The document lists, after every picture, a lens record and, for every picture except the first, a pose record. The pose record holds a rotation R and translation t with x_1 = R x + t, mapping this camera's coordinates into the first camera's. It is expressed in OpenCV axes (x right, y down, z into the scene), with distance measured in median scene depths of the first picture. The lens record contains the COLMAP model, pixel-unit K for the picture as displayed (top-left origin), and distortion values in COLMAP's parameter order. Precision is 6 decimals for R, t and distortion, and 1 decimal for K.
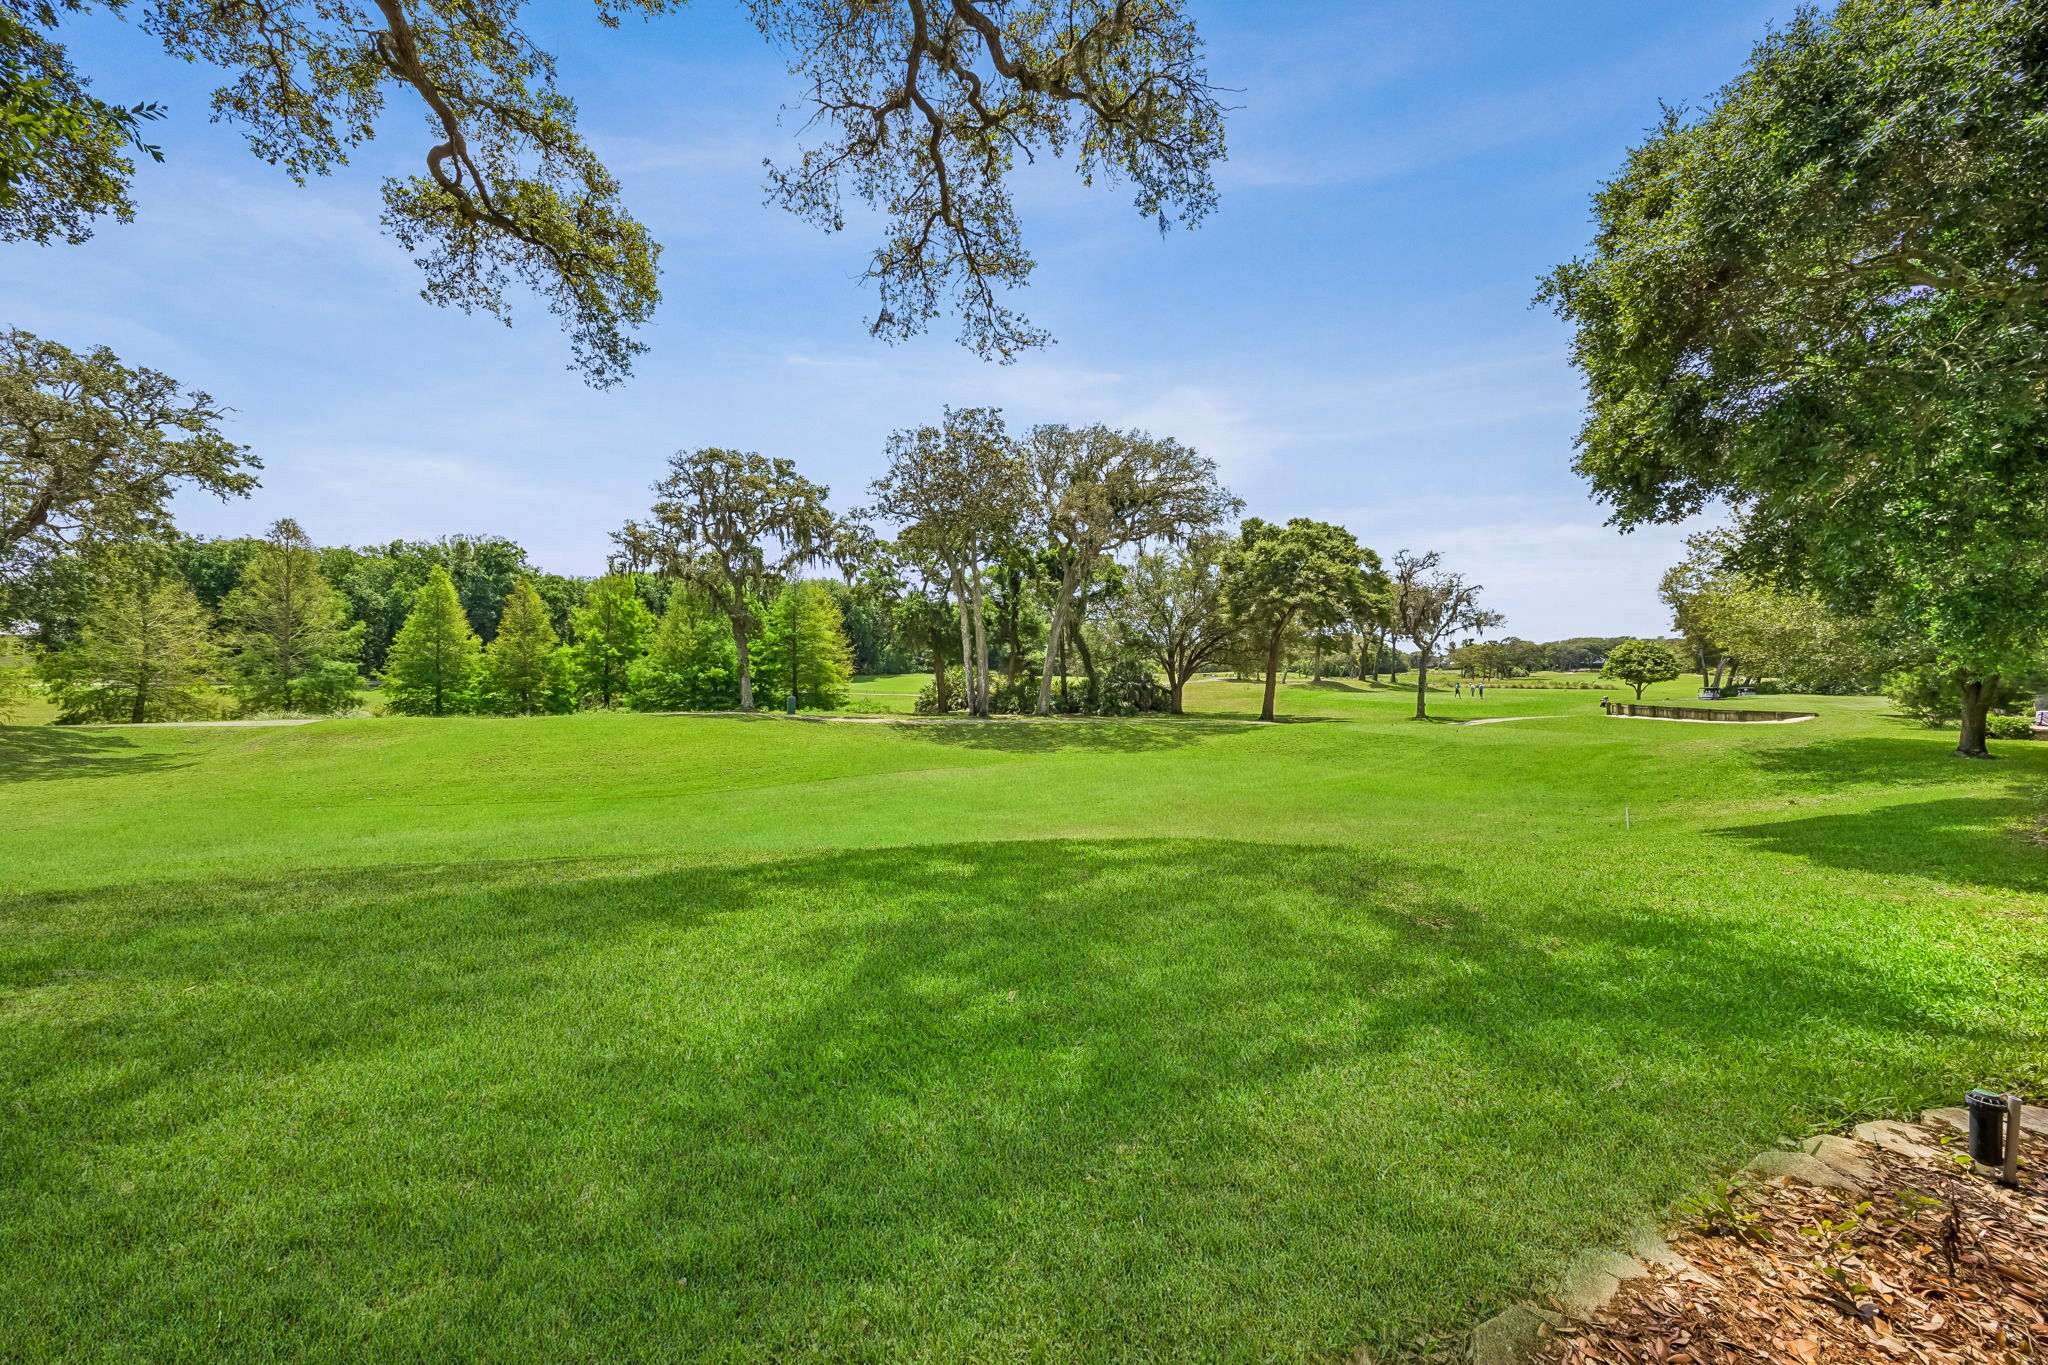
lens RADIAL K [[776.5, 0, 1030.3], [0, 776.5, 681.1], [0, 0, 1]] dist [0.000131, -0.000440]
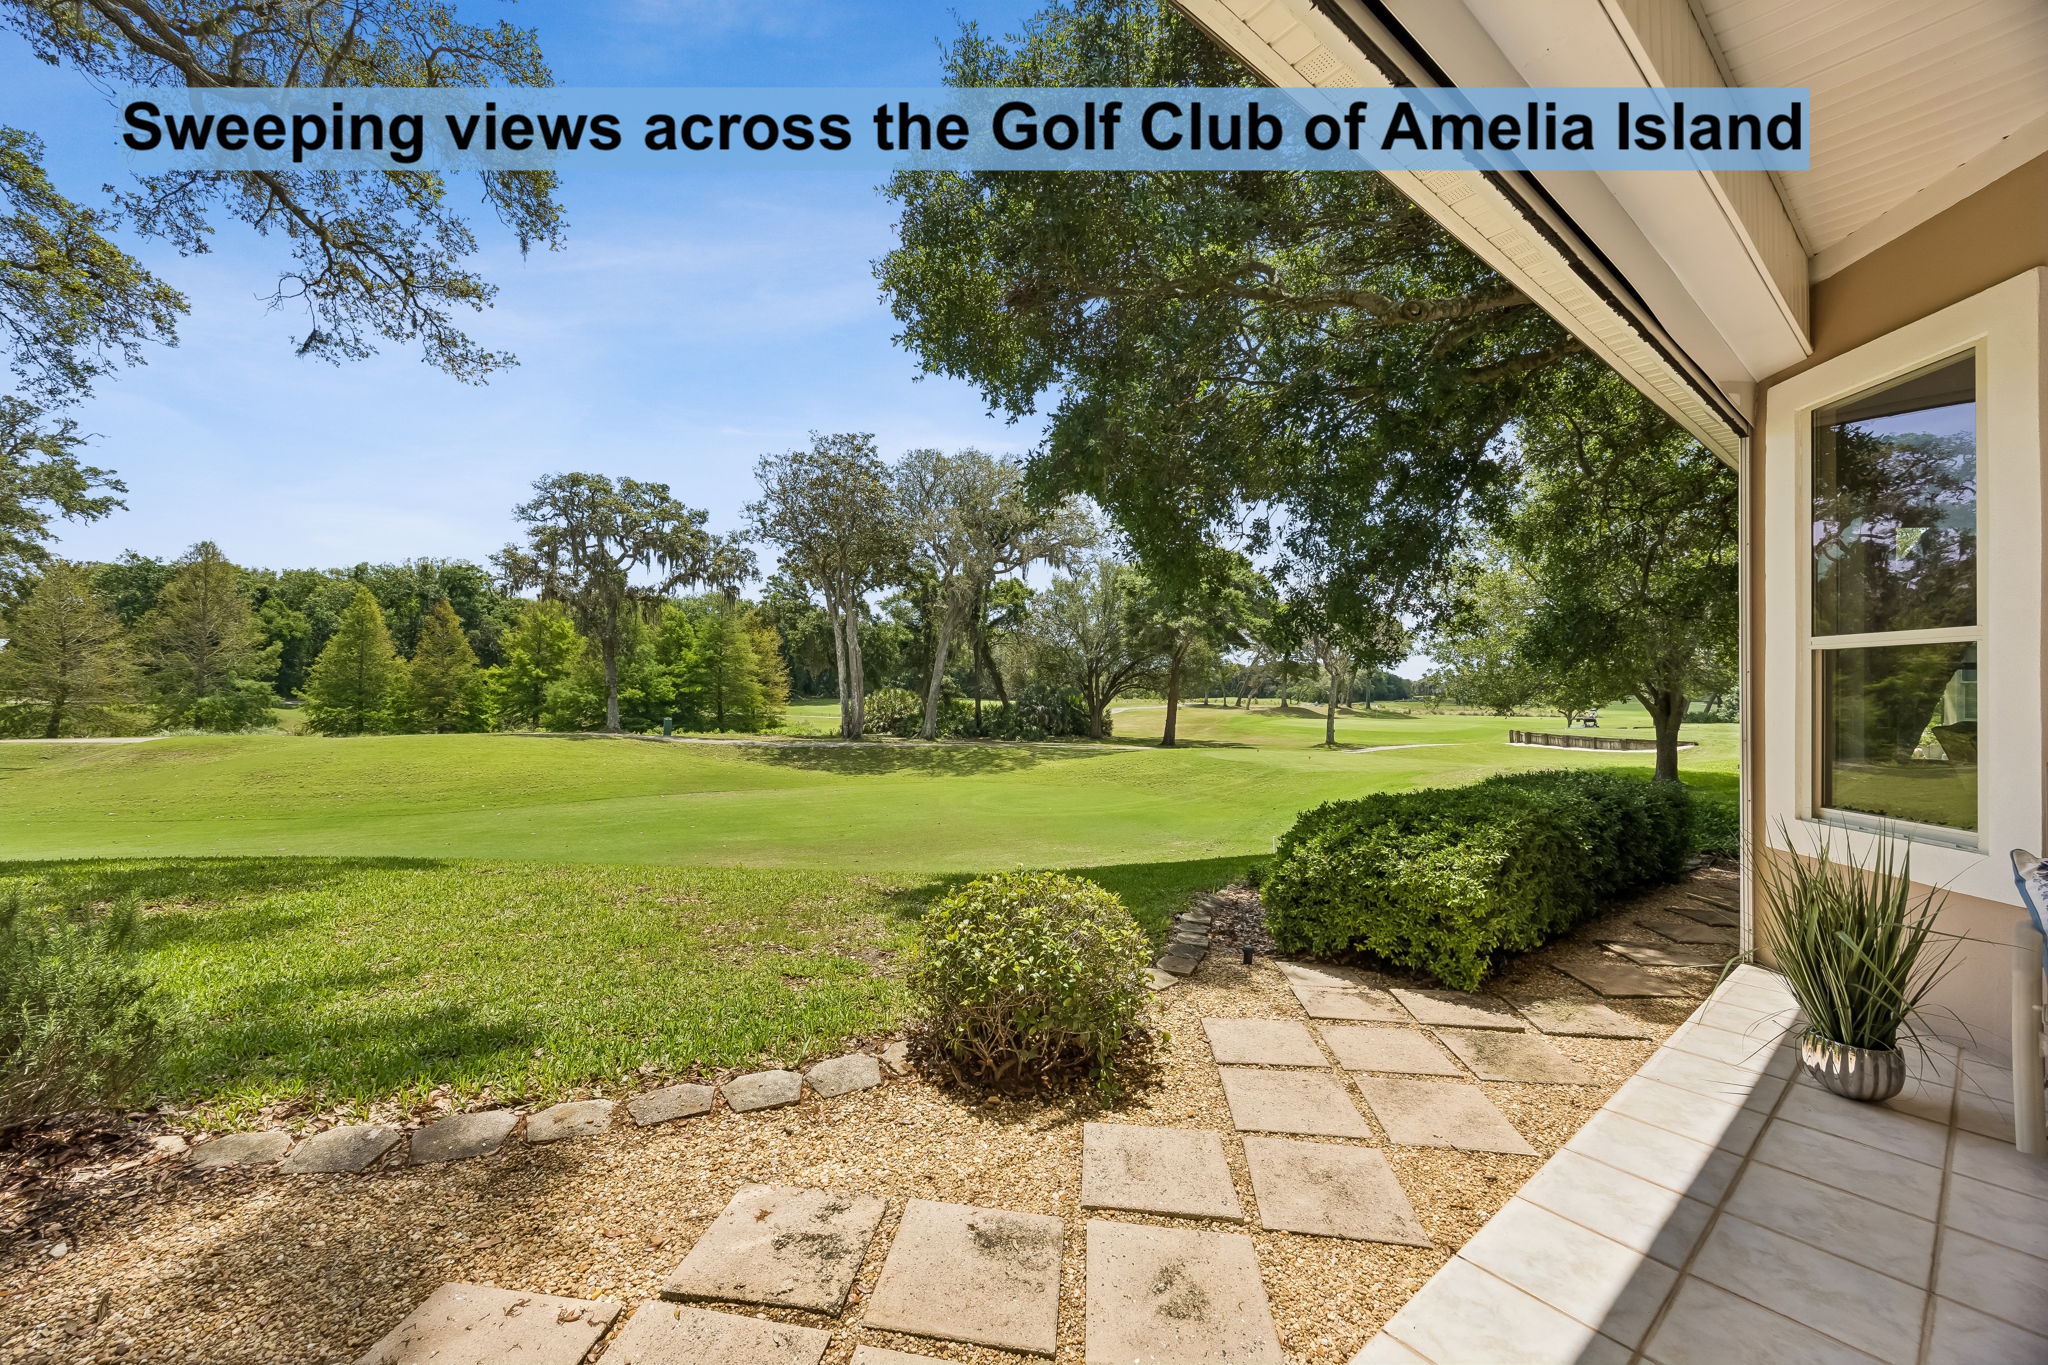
lens RADIAL K [[776.5, 0, 1019.8], [0, 776.5, 675.7], [0, 0, 1]] dist [0.000131, -0.000440]
pose [[0.999741, 0.005654, -0.022042, 0.137072], [-0.006503, 0.999232, -0.038653, 0.001362], [0.021807, 0.038786, 0.999010, 0.003401]]
